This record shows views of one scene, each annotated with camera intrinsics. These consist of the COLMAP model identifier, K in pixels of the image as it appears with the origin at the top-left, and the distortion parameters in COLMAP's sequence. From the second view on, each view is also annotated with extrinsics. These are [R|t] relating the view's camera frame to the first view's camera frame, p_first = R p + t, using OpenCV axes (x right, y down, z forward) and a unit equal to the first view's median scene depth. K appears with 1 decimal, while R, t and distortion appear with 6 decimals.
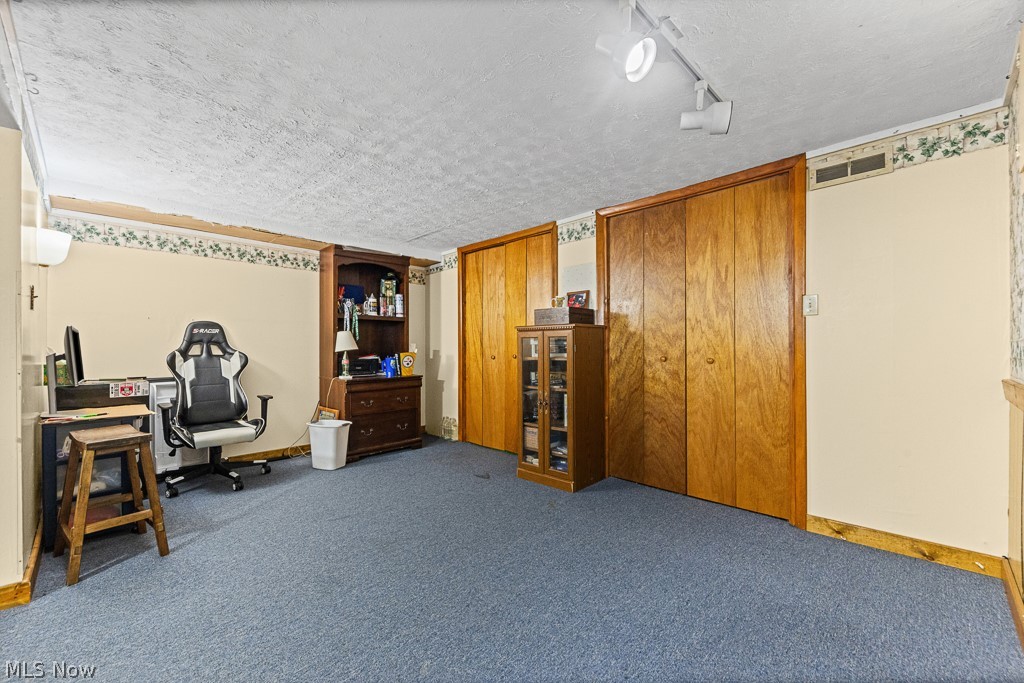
lens RADIAL K [[409.9, 0, 506.6], [0, 409.9, 341.3], [0, 0, 1]] dist [0.013276, -0.007682]
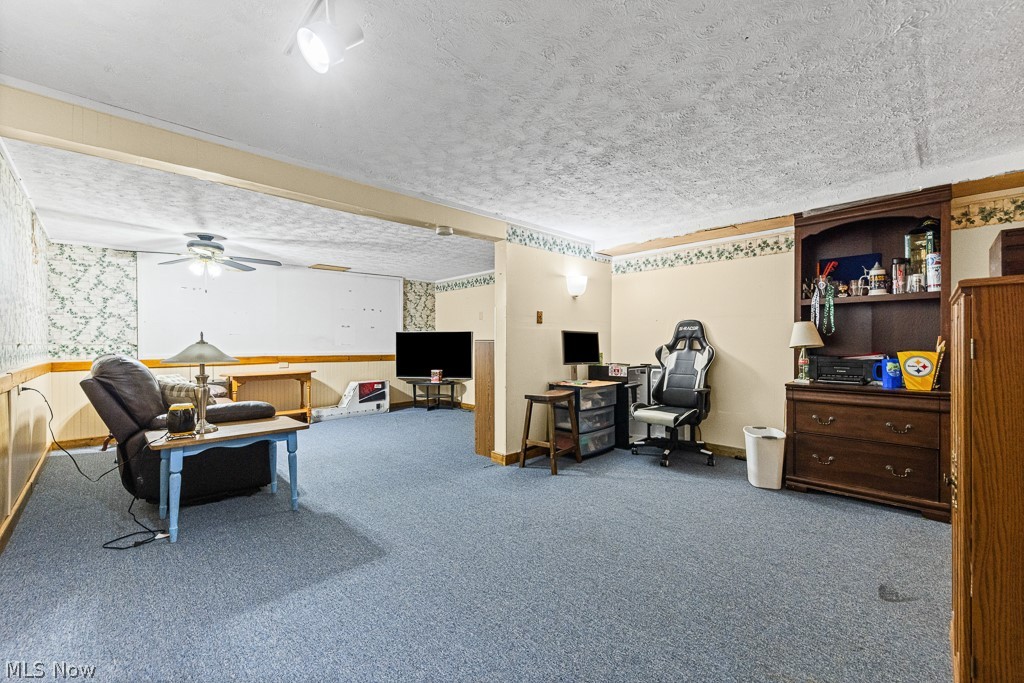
lens RADIAL K [[409.9, 0, 506.6], [0, 409.9, 341.3], [0, 0, 1]] dist [0.013276, -0.007682]
pose [[-0.012236, 0.000664, -0.999925, 0.423675], [0.017715, 0.999843, 0.000447, 0.001498], [0.999768, -0.017708, -0.012245, 0.480061]]
